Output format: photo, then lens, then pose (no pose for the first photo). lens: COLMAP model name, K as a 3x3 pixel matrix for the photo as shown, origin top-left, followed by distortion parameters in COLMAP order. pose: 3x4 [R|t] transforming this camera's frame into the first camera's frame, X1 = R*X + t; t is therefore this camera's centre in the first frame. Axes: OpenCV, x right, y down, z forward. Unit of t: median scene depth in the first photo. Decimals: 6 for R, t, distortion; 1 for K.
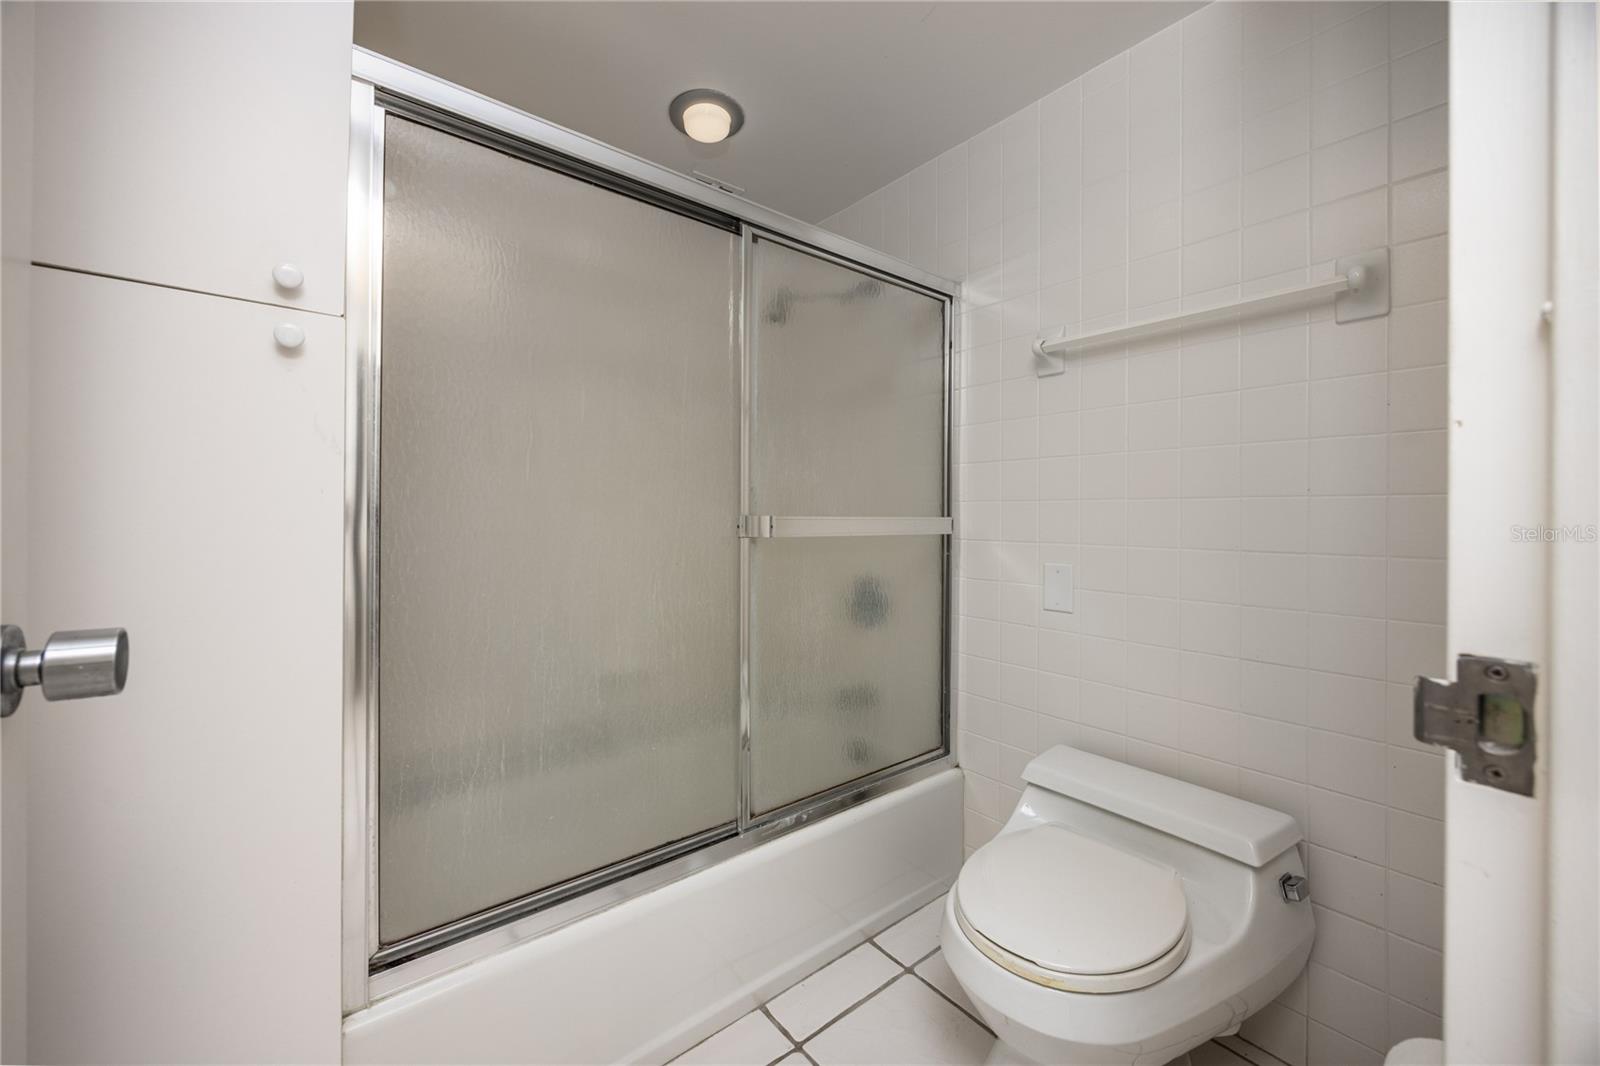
lens RADIAL K [[625.6, 0, 799.6], [0, 625.6, 527.0], [0, 0, 1]] dist [0.002104, -0.000277]
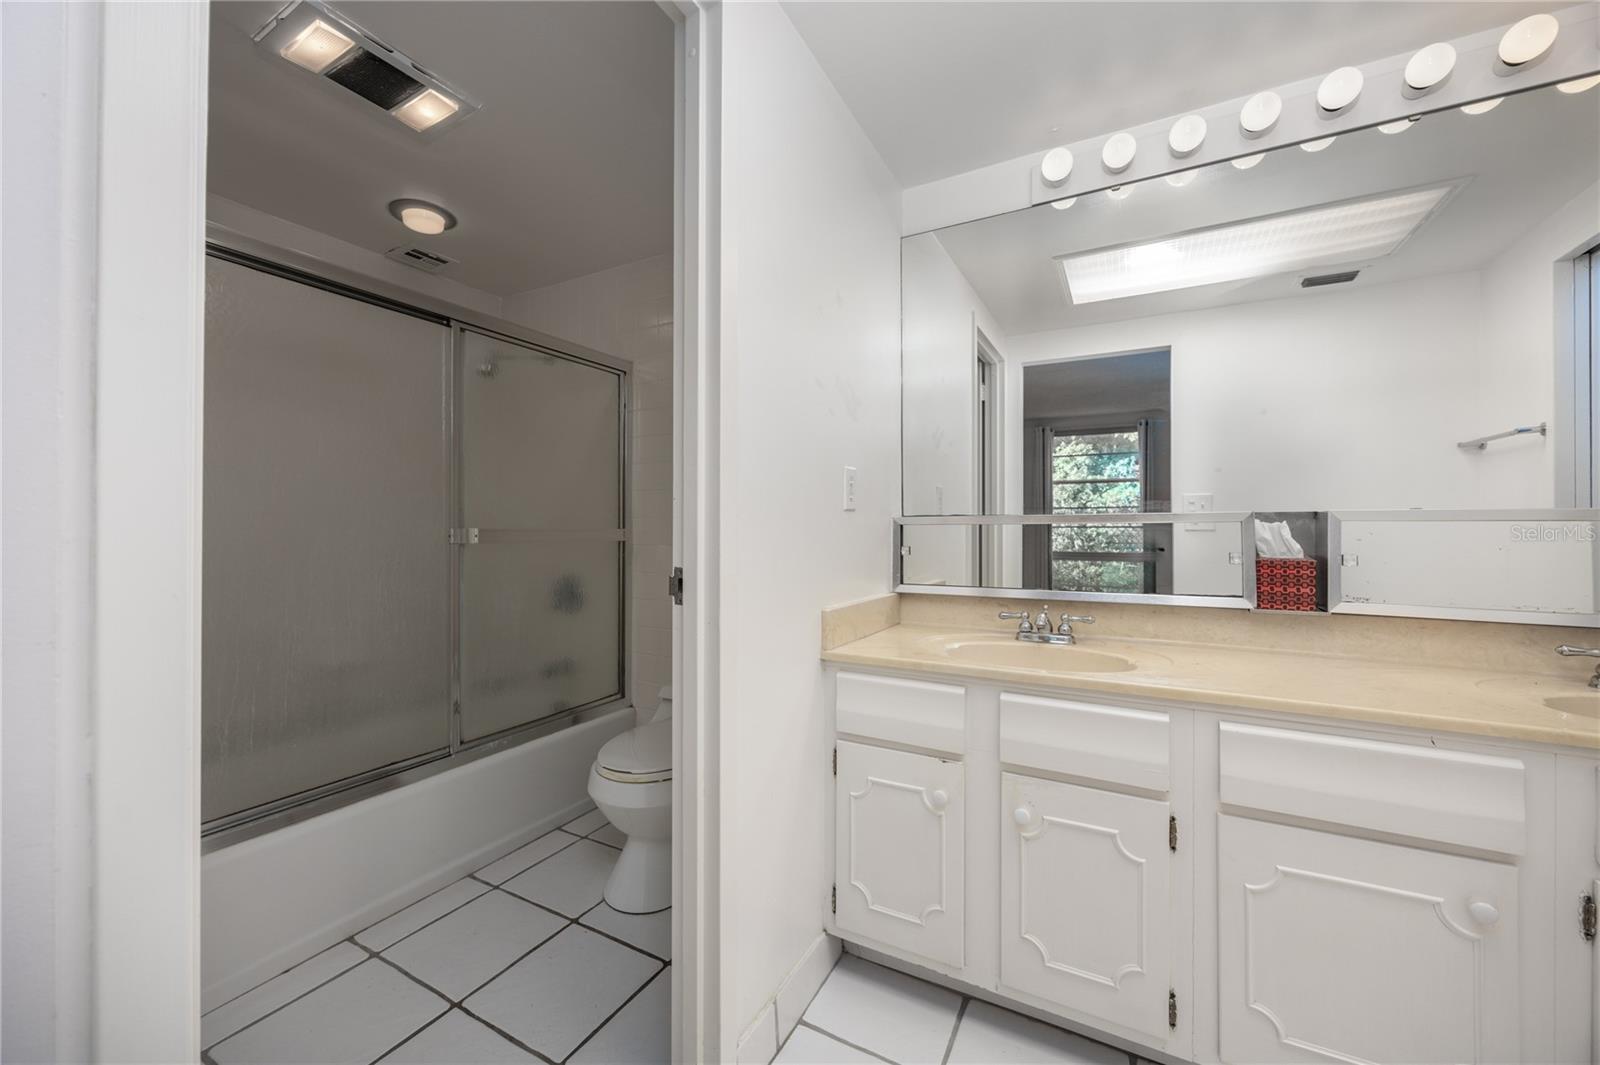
lens RADIAL K [[625.6, 0, 801.2], [0, 625.6, 529.1], [0, 0, 1]] dist [0.002104, -0.000277]
pose [[0.926169, -0.007351, 0.377036, 0.079113], [0.015122, 0.999730, -0.017654, 0.016141], [-0.376805, 0.022052, 0.926030, -0.457165]]
